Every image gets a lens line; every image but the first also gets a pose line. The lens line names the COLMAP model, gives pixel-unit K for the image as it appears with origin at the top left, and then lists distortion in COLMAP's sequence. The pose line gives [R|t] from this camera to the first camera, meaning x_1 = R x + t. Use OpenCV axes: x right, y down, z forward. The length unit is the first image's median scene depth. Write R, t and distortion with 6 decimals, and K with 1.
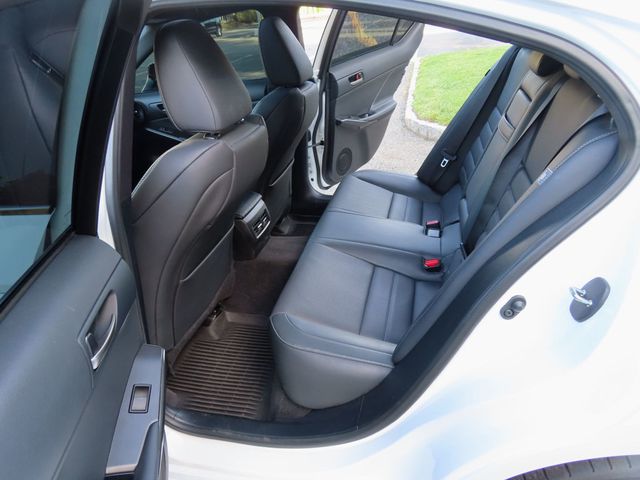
lens RADIAL K [[457.7, 0, 321.1], [0, 457.7, 239.4], [0, 0, 1]] dist [-0.011294, 0.000937]
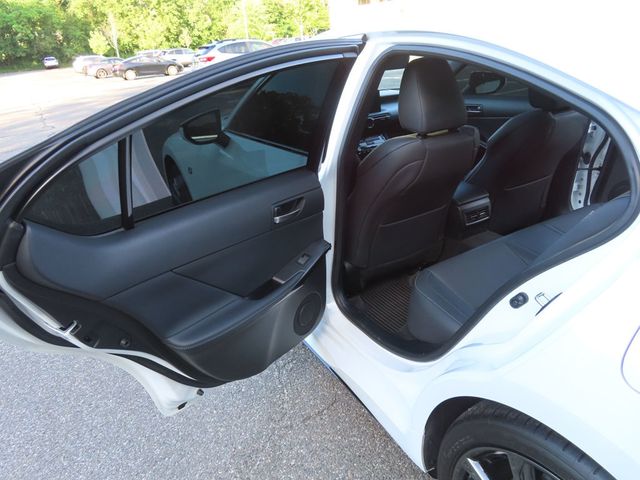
lens RADIAL K [[457.7, 0, 321.1], [0, 457.7, 239.4], [0, 0, 1]] dist [-0.011294, 0.000937]
pose [[0.721322, 0.344146, -0.601047, 0.499412], [-0.330443, 0.933678, 0.138035, -0.010473], [0.608689, 0.099044, 0.787203, -0.301600]]
